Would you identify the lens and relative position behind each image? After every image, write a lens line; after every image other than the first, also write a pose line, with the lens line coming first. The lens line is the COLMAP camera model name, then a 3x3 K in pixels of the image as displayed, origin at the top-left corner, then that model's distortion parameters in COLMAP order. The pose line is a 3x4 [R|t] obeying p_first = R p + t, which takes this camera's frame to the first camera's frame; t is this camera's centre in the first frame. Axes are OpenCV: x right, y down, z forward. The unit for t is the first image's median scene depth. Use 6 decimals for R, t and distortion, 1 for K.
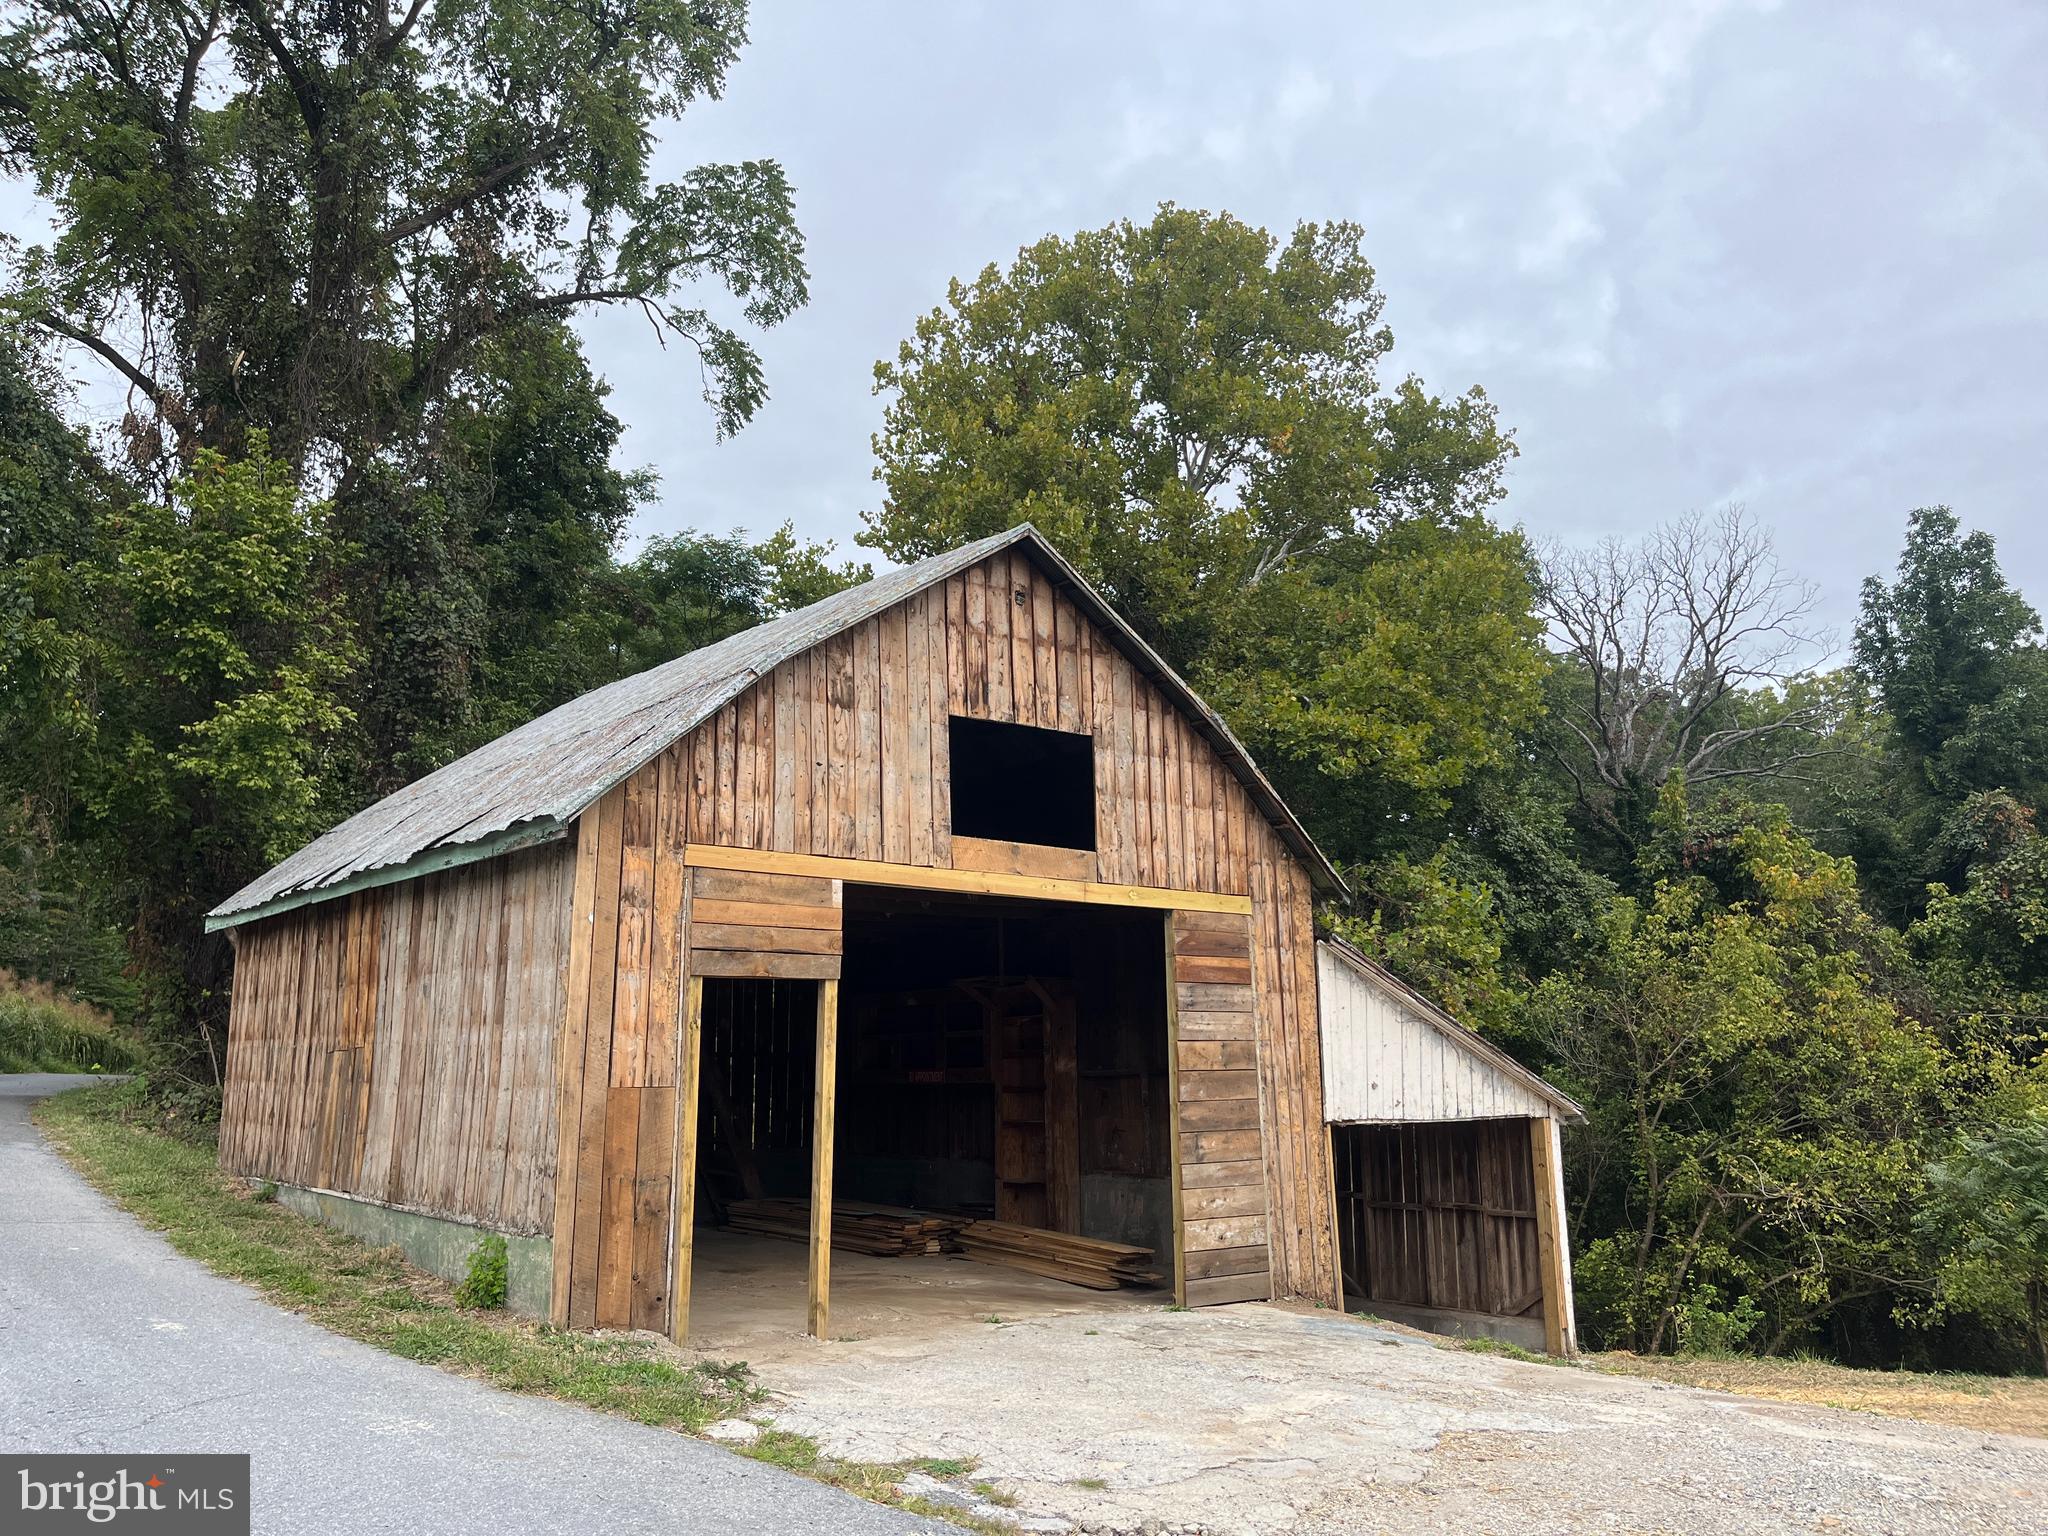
lens RADIAL K [[1527.7, 0, 985.1], [0, 1527.7, 771.2], [0, 0, 1]] dist [0.056349, -0.084681]
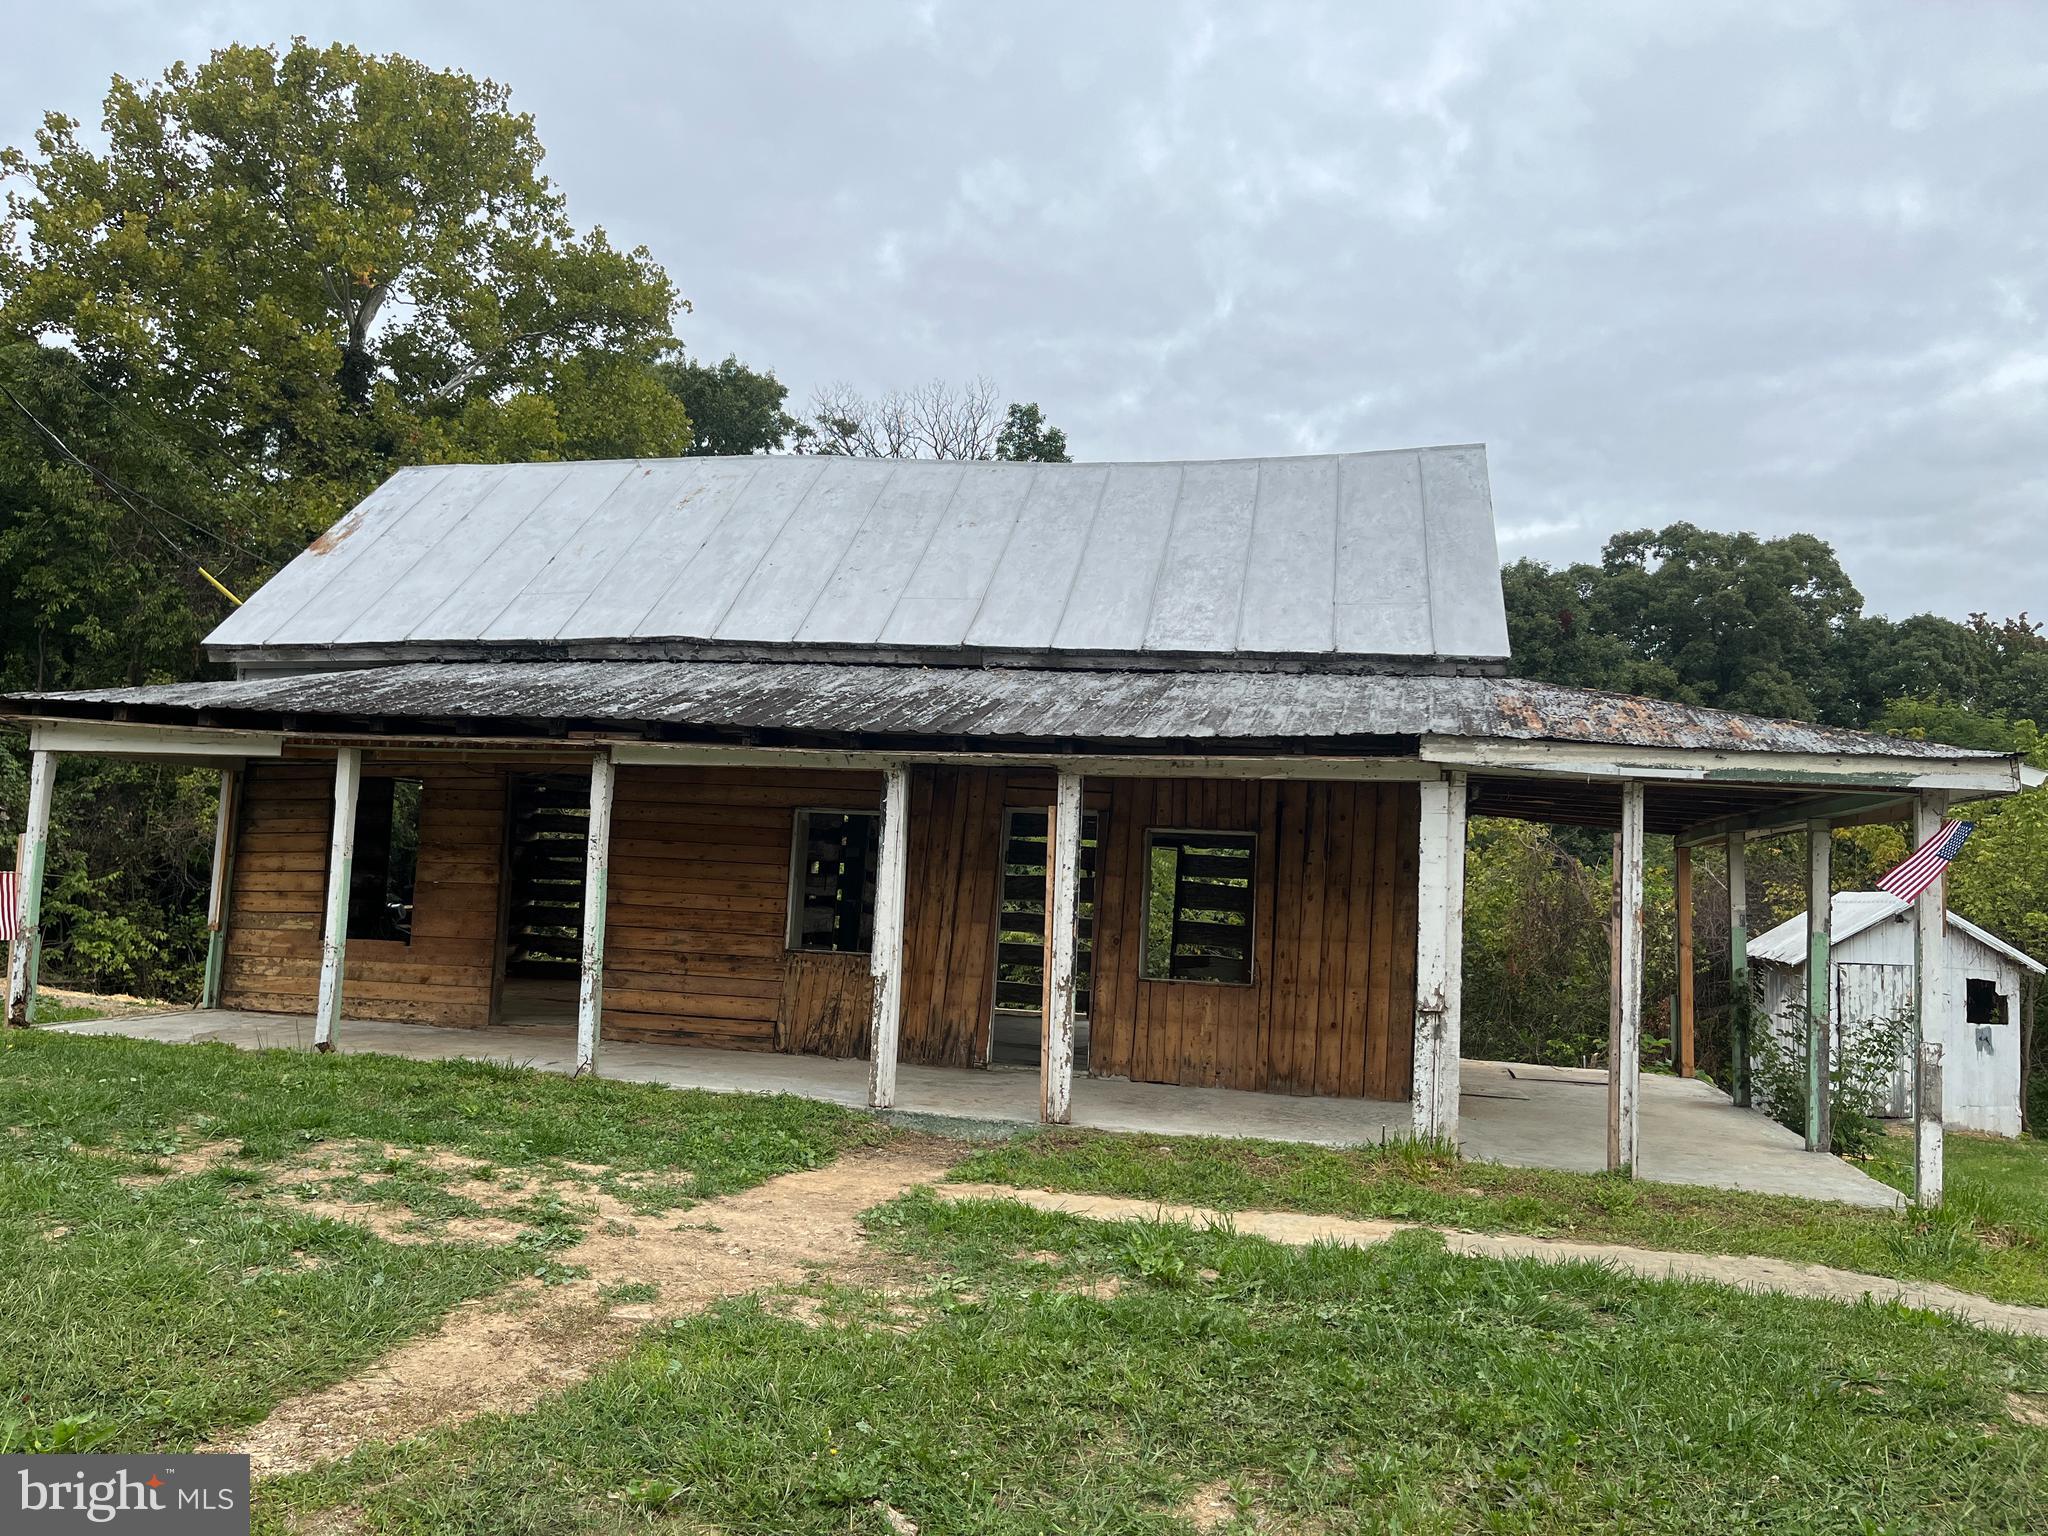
lens RADIAL K [[1527.7, 0, 1006.1], [0, 1527.7, 770.5], [0, 0, 1]] dist [0.056349, -0.084681]
pose [[0.971461, 0.063885, 0.228434, 1.210110], [-0.093032, 0.988504, 0.119184, -0.095156], [-0.218194, -0.137035, 0.966236, -0.759311]]
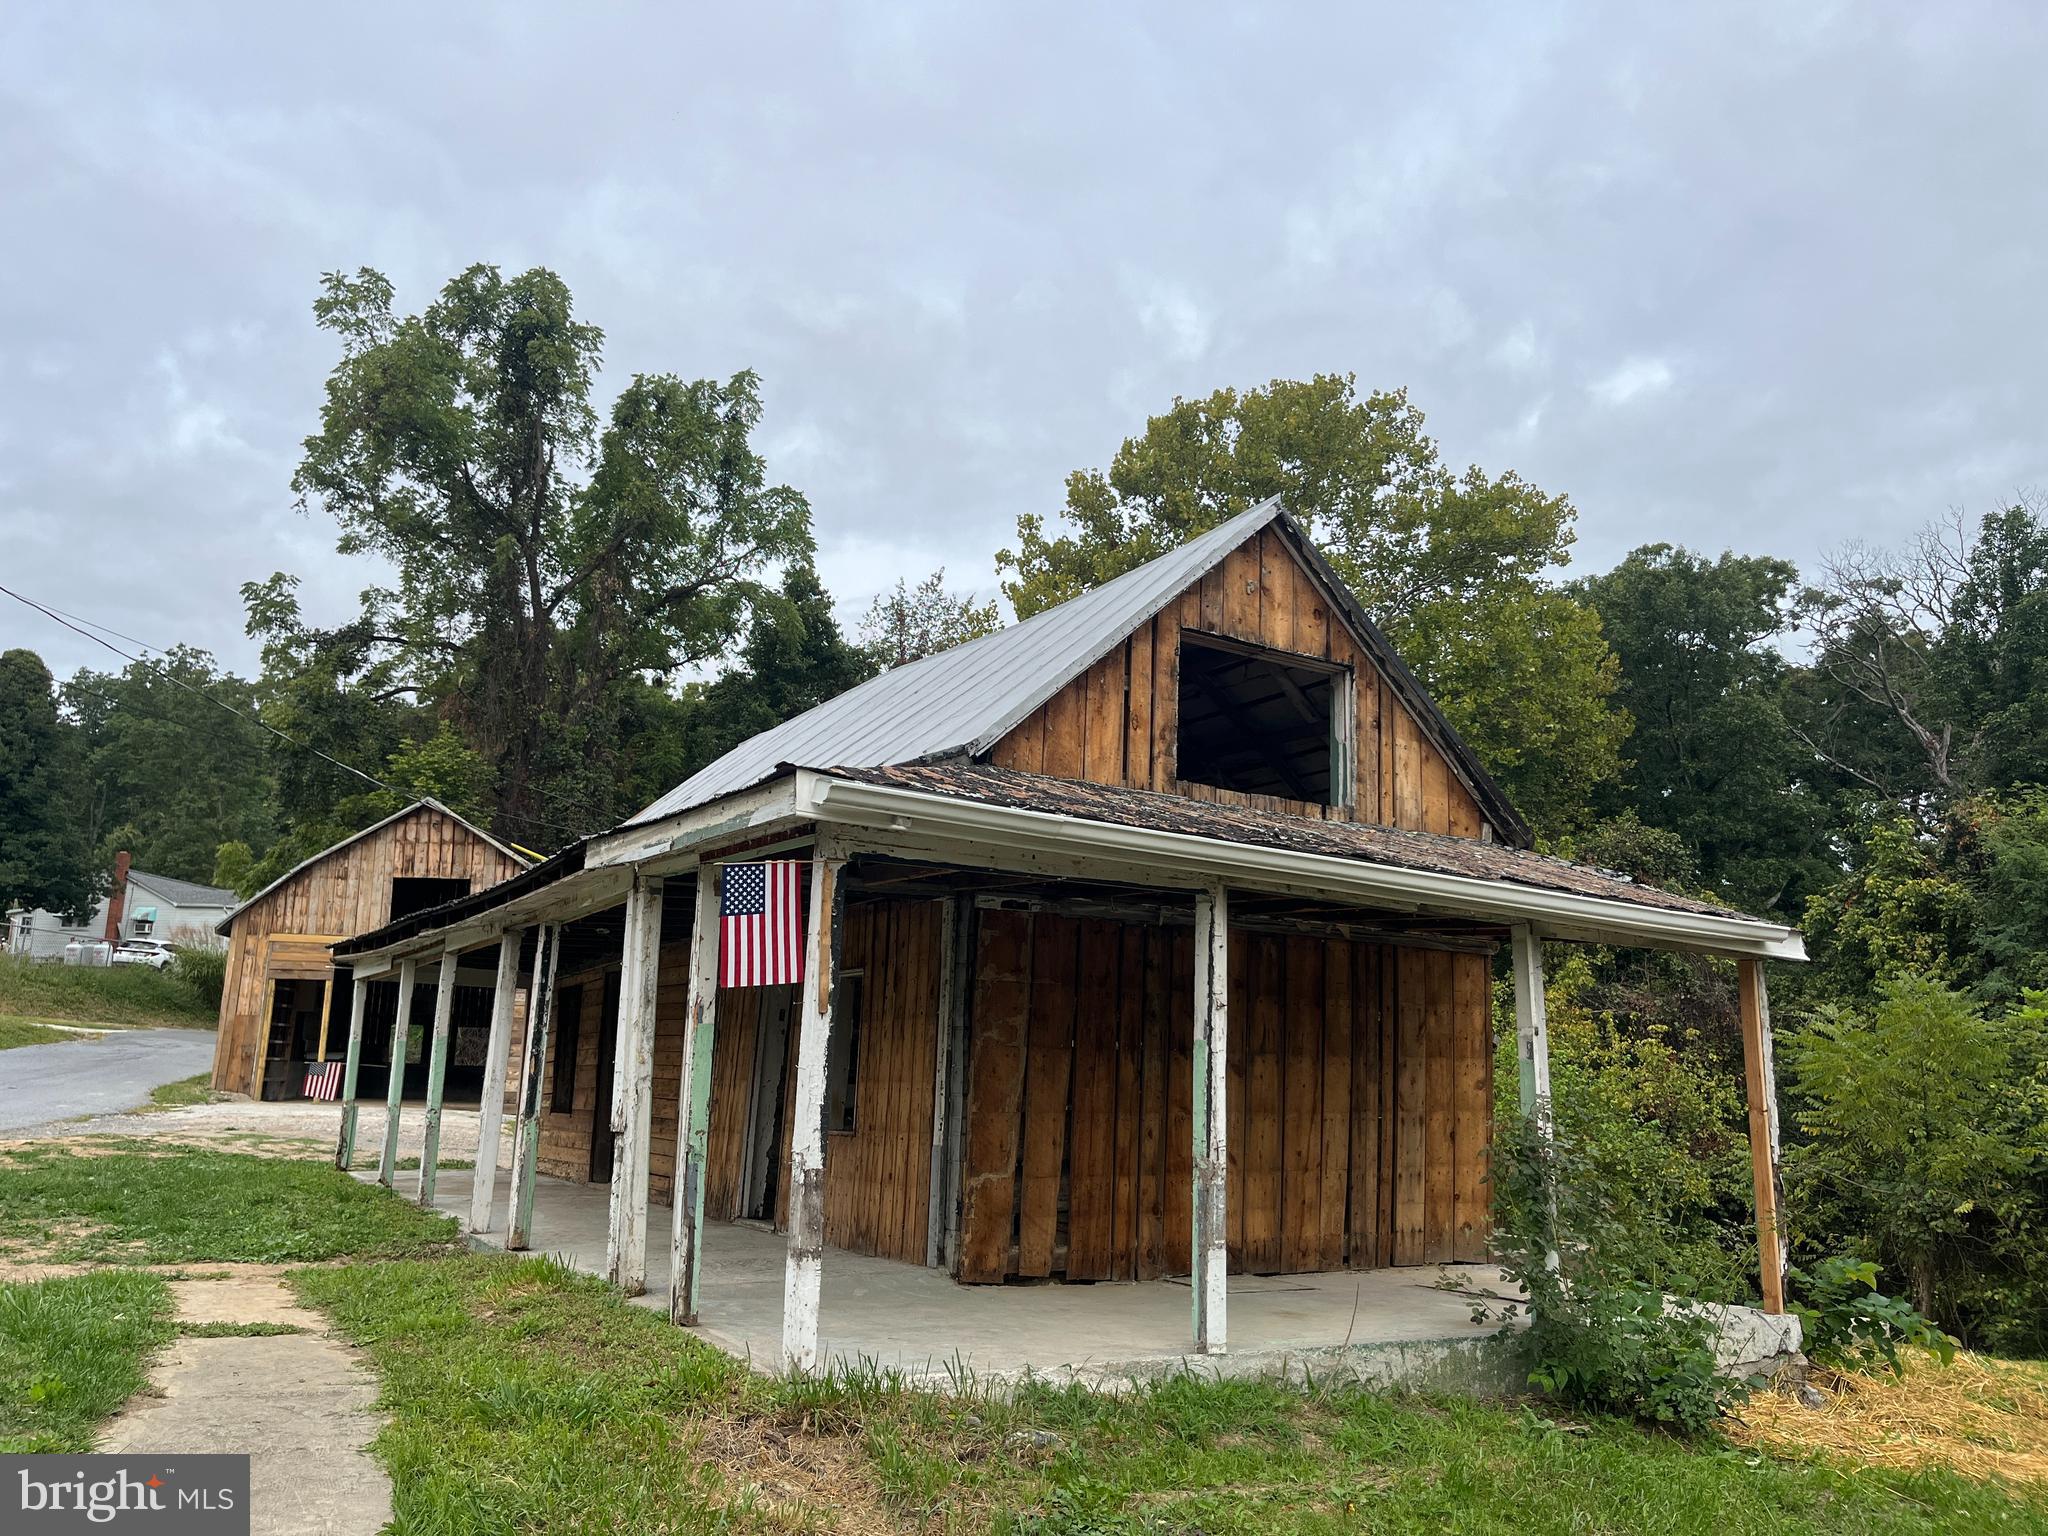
lens RADIAL K [[1527.7, 0, 1007.2], [0, 1527.7, 769.1], [0, 0, 1]] dist [0.056349, -0.084681]
pose [[0.854750, -0.078223, -0.513111, 2.008752], [0.069382, 0.996926, -0.036402, -0.047769], [0.514382, -0.004486, 0.857550, -0.629141]]
